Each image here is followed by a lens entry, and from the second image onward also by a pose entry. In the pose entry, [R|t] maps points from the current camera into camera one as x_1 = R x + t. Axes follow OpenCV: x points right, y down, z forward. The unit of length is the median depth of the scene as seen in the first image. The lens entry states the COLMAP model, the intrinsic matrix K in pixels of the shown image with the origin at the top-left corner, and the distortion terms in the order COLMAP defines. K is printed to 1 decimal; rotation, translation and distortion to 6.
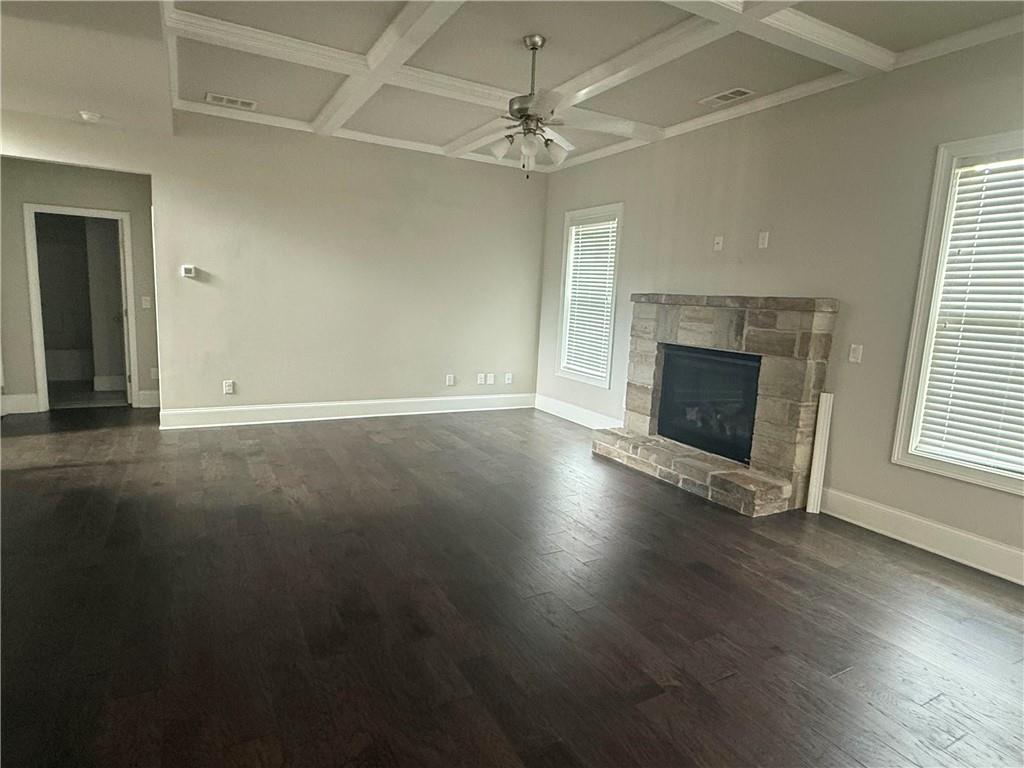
lens RADIAL K [[578.3, 0, 512.0], [0, 578.3, 384.0], [0, 0, 1]] dist [-0.003604, 0.000604]
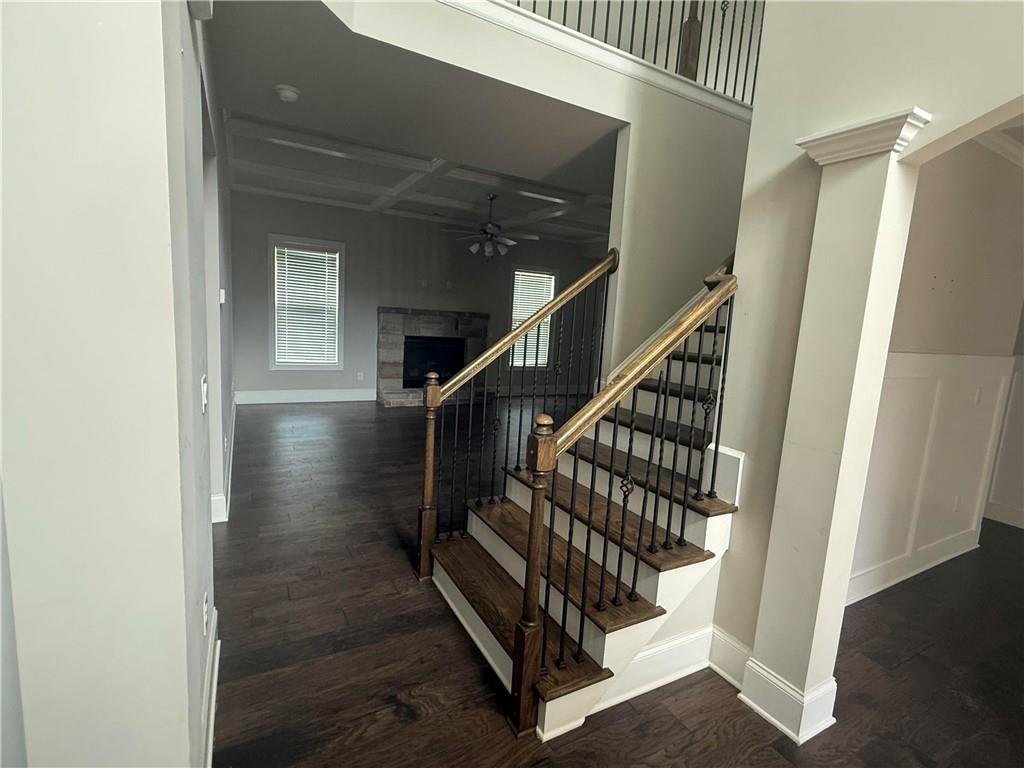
lens RADIAL K [[483.1, 0, 512.0], [0, 483.1, 384.0], [0, 0, 1]] dist [-0.021714, 0.000751]
pose [[0.002475, -0.181976, 0.983300, -1.216852], [0.091559, 0.979214, 0.180989, -0.164113], [-0.995797, 0.089581, 0.019085, 0.658858]]
